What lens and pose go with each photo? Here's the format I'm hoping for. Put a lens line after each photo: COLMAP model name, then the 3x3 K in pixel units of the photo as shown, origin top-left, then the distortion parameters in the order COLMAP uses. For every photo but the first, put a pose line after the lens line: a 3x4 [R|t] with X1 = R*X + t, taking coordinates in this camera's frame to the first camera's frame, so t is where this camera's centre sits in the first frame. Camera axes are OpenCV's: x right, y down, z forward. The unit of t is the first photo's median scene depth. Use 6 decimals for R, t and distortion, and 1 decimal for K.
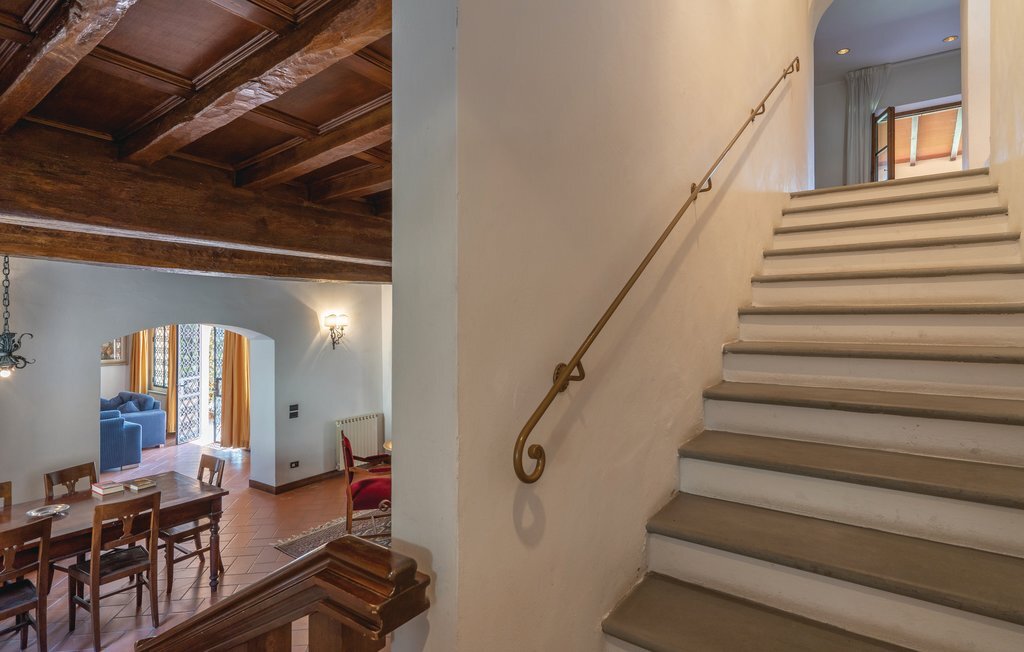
lens RADIAL K [[518.1, 0, 511.2], [0, 518.1, 324.3], [0, 0, 1]] dist [-0.003086, -0.002107]
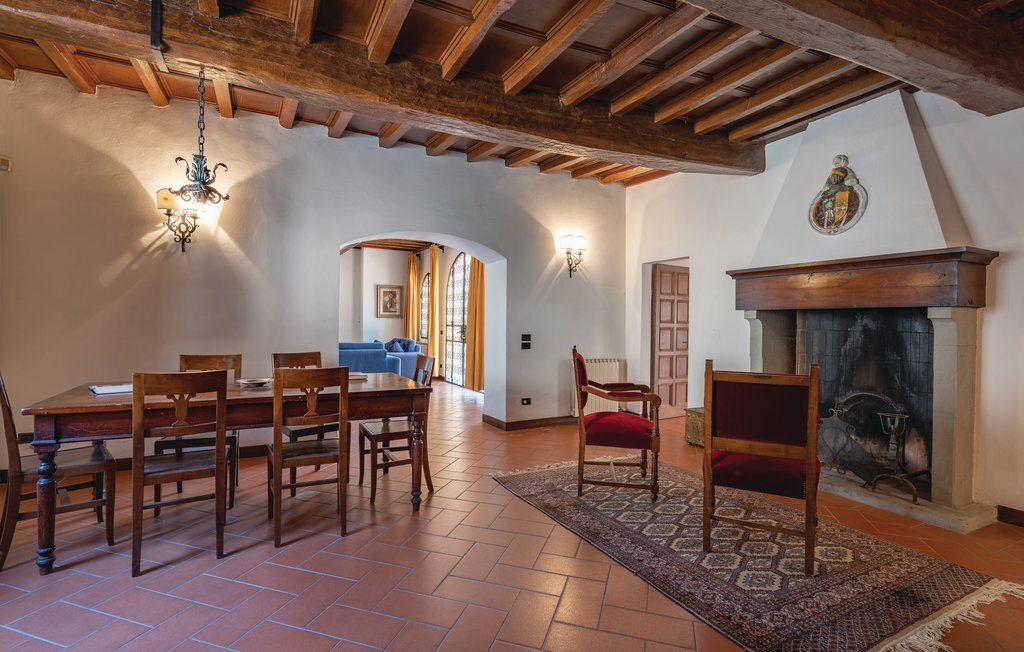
lens RADIAL K [[488.6, 0, 505.6], [0, 488.6, 324.2], [0, 0, 1]] dist [-0.010984, -0.000410]
pose [[0.886863, 0.013421, -0.461838, -0.062574], [-0.011522, 0.999910, 0.006931, 0.132474], [0.461889, -0.000826, 0.886937, 0.235798]]
